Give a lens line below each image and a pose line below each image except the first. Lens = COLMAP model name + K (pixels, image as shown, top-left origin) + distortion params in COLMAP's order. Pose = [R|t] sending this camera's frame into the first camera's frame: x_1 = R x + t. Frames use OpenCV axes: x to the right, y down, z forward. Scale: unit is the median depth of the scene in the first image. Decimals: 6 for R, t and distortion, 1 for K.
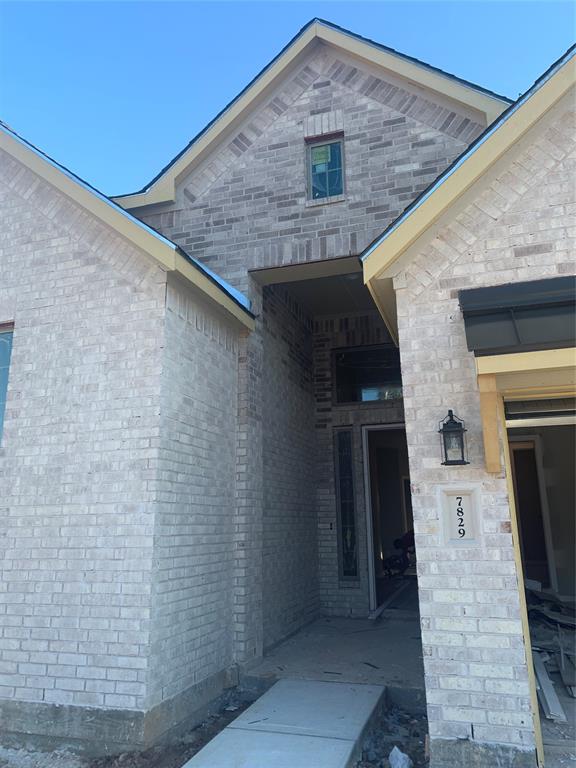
lens RADIAL K [[580.4, 0, 288.0], [0, 580.4, 384.0], [0, 0, 1]] dist [0.011864, -0.003328]
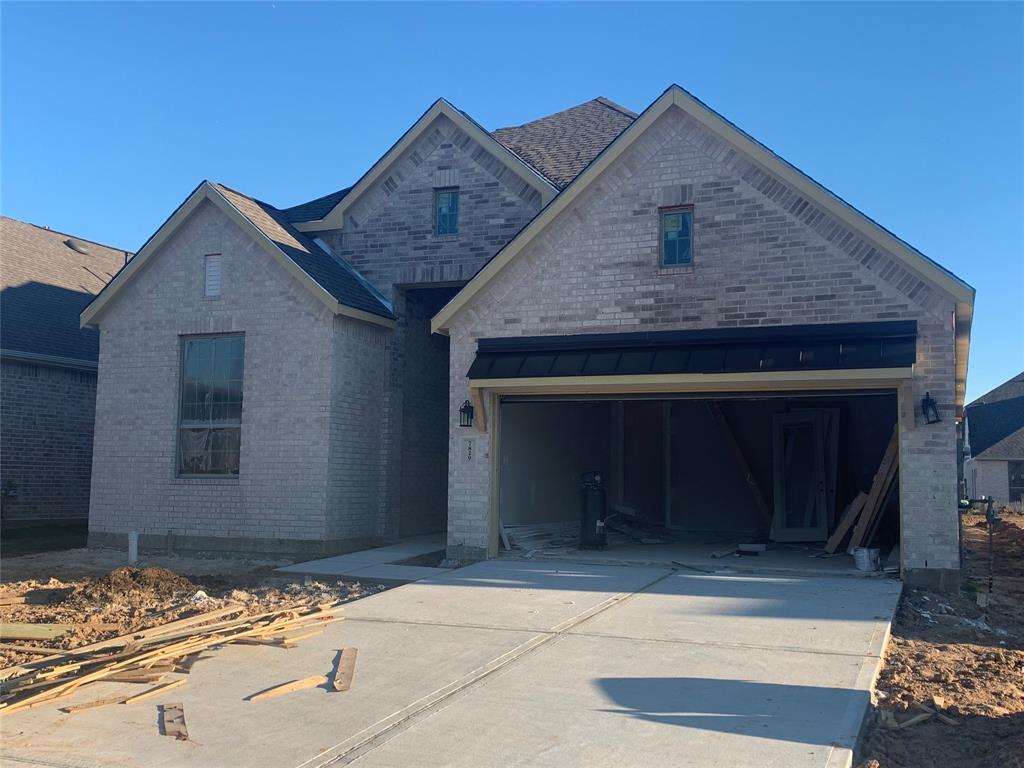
lens RADIAL K [[1054.1, 0, 512.0], [0, 1054.1, 384.0], [0, 0, 1]] dist [0.089140, 0.000251]
pose [[0.996912, 0.022572, -0.075218, 0.534659], [-0.011292, 0.989051, 0.147139, -0.421990], [0.077716, -0.145835, 0.986252, -1.998993]]
